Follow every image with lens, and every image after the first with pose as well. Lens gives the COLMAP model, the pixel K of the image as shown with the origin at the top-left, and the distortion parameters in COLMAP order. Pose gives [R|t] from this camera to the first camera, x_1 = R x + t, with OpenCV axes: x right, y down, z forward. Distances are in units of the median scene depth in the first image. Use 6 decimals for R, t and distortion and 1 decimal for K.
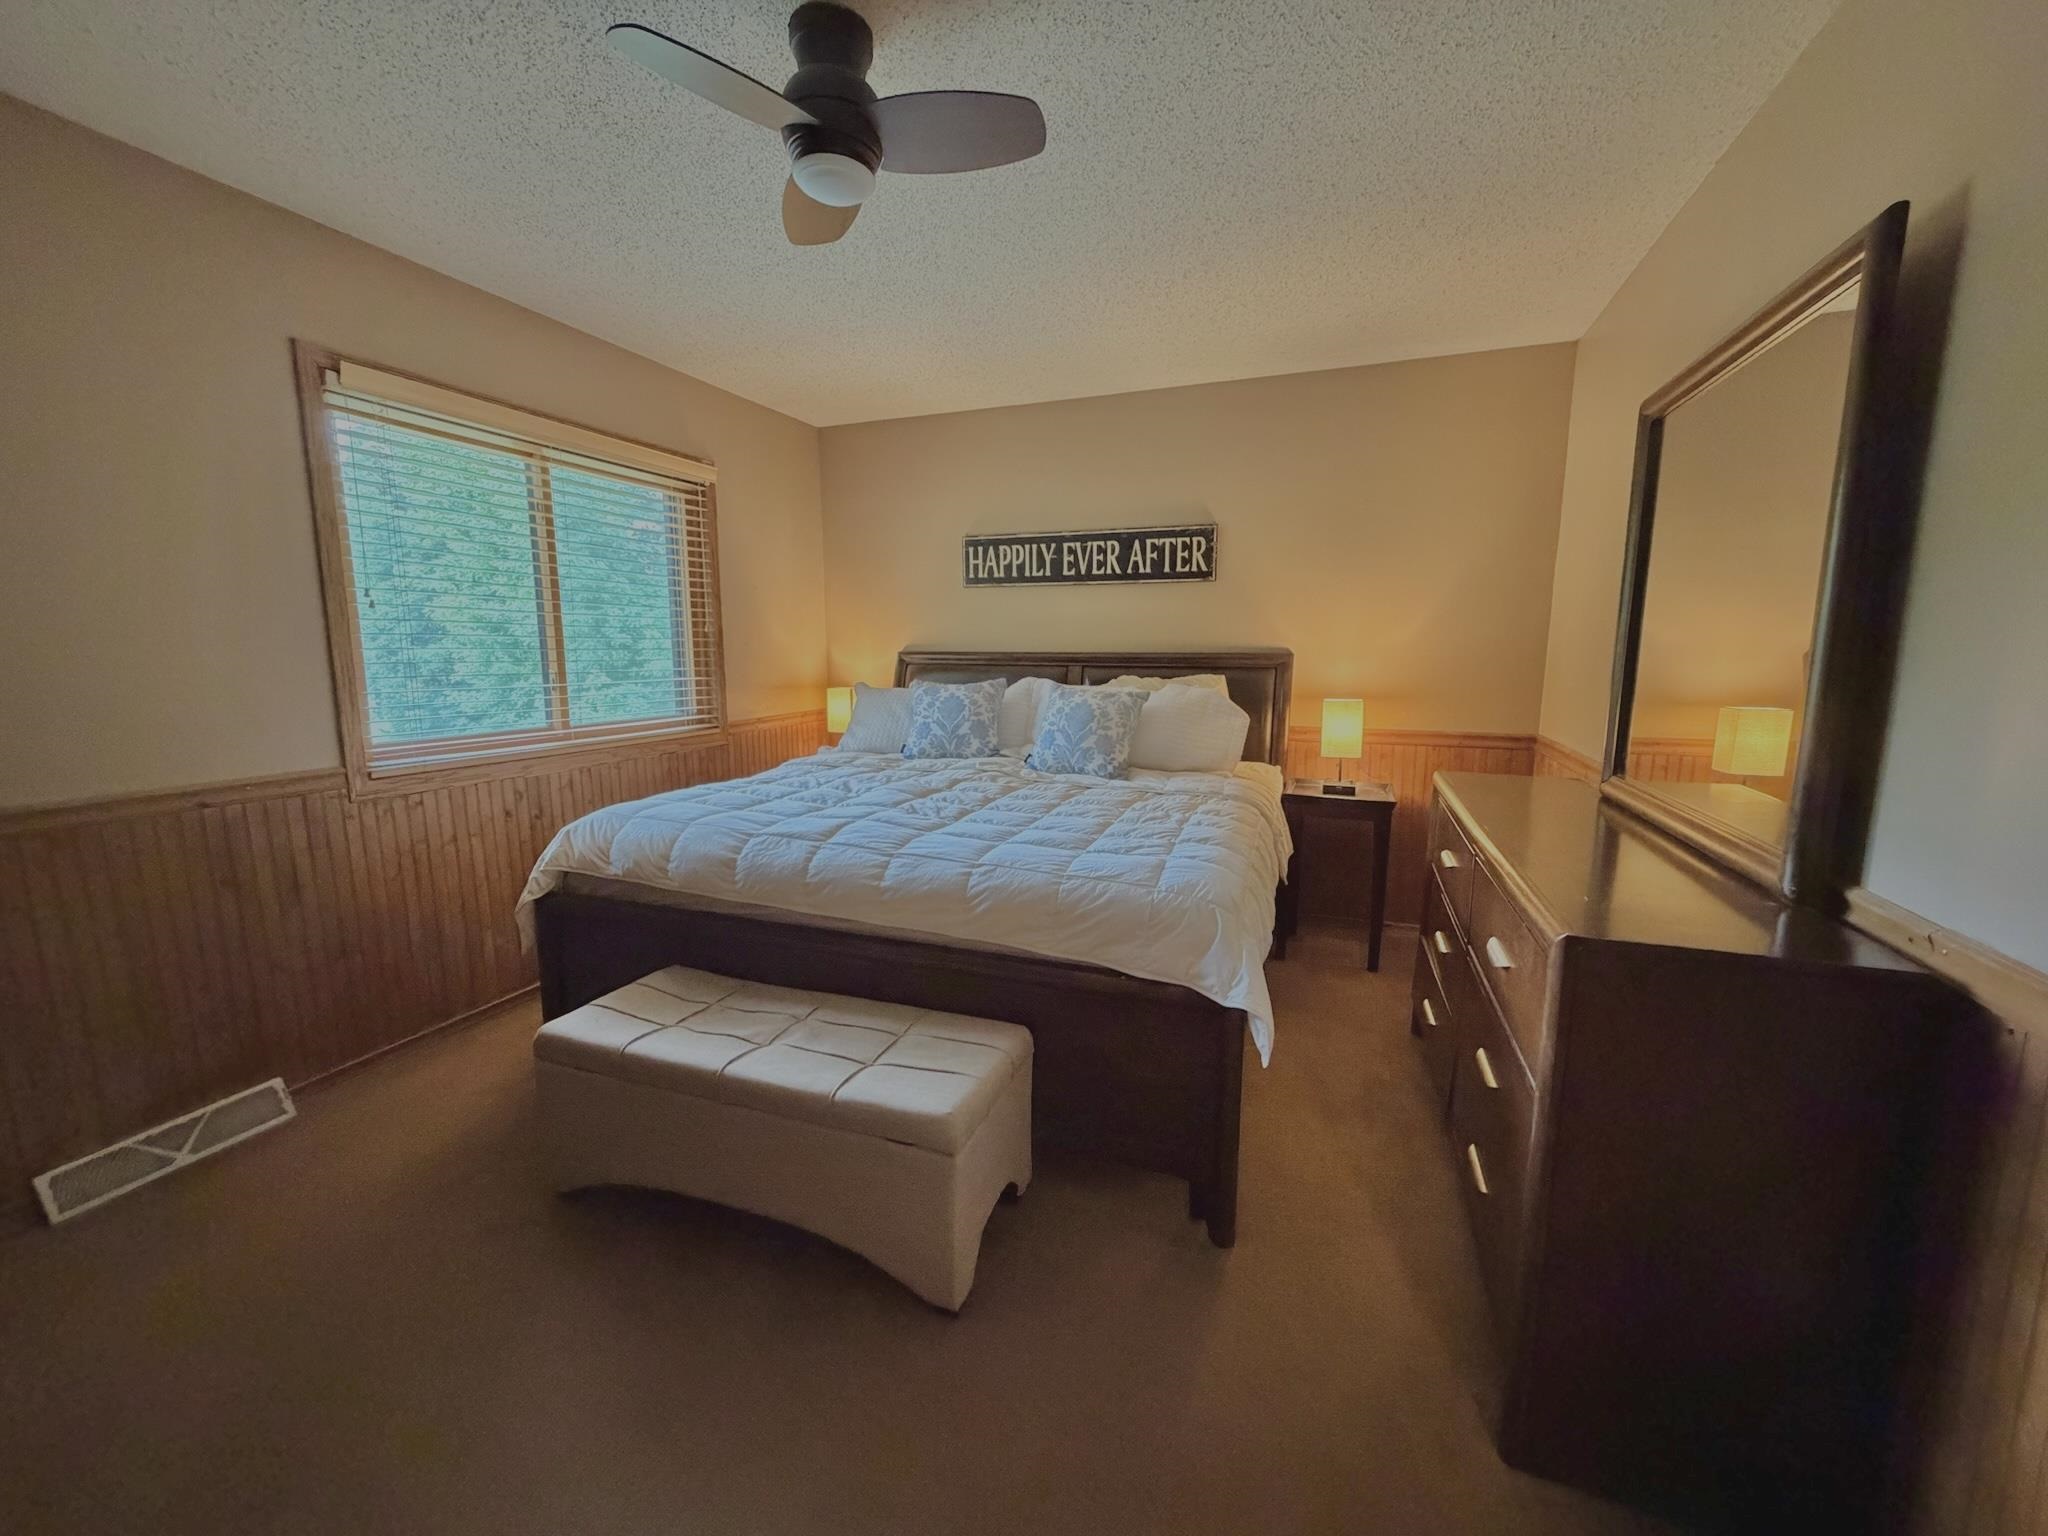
lens RADIAL K [[815.7, 0, 1024.0], [0, 815.7, 768.0], [0, 0, 1]] dist [-0.000262, -0.000003]
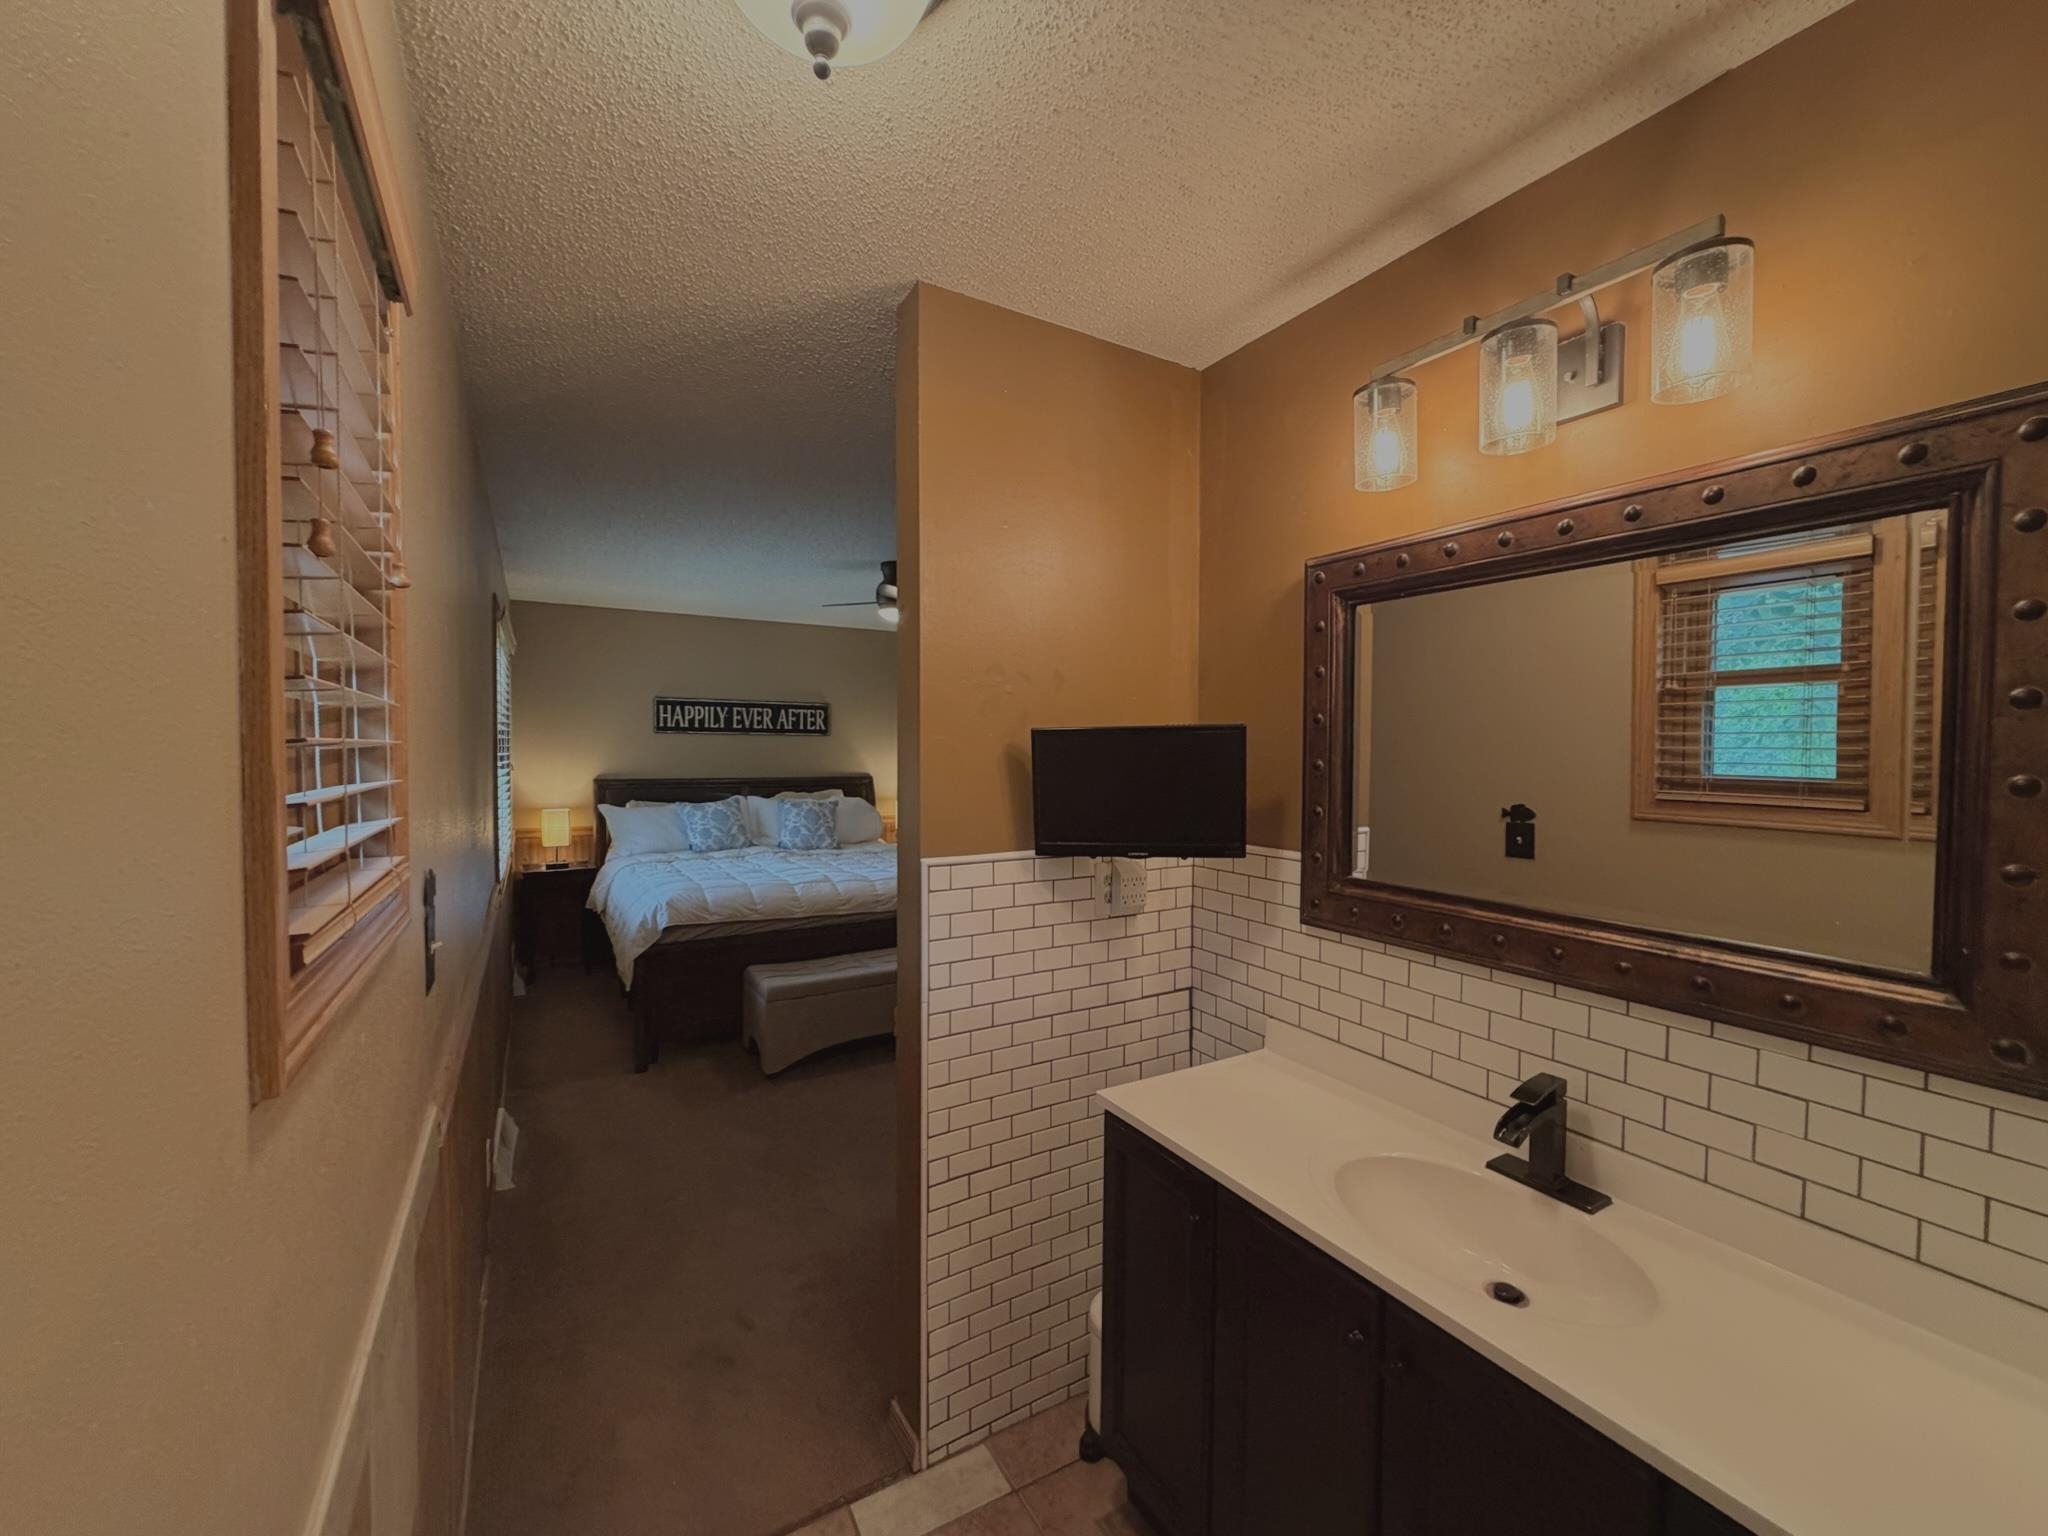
lens RADIAL K [[815.7, 0, 1024.0], [0, 815.7, 768.0], [0, 0, 1]] dist [-0.000262, -0.000003]
pose [[0.620458, -0.014765, 0.784100, -0.815485], [0.111144, 0.991387, -0.069280, 0.003144], [-0.776324, 0.130134, 0.616755, -0.351198]]
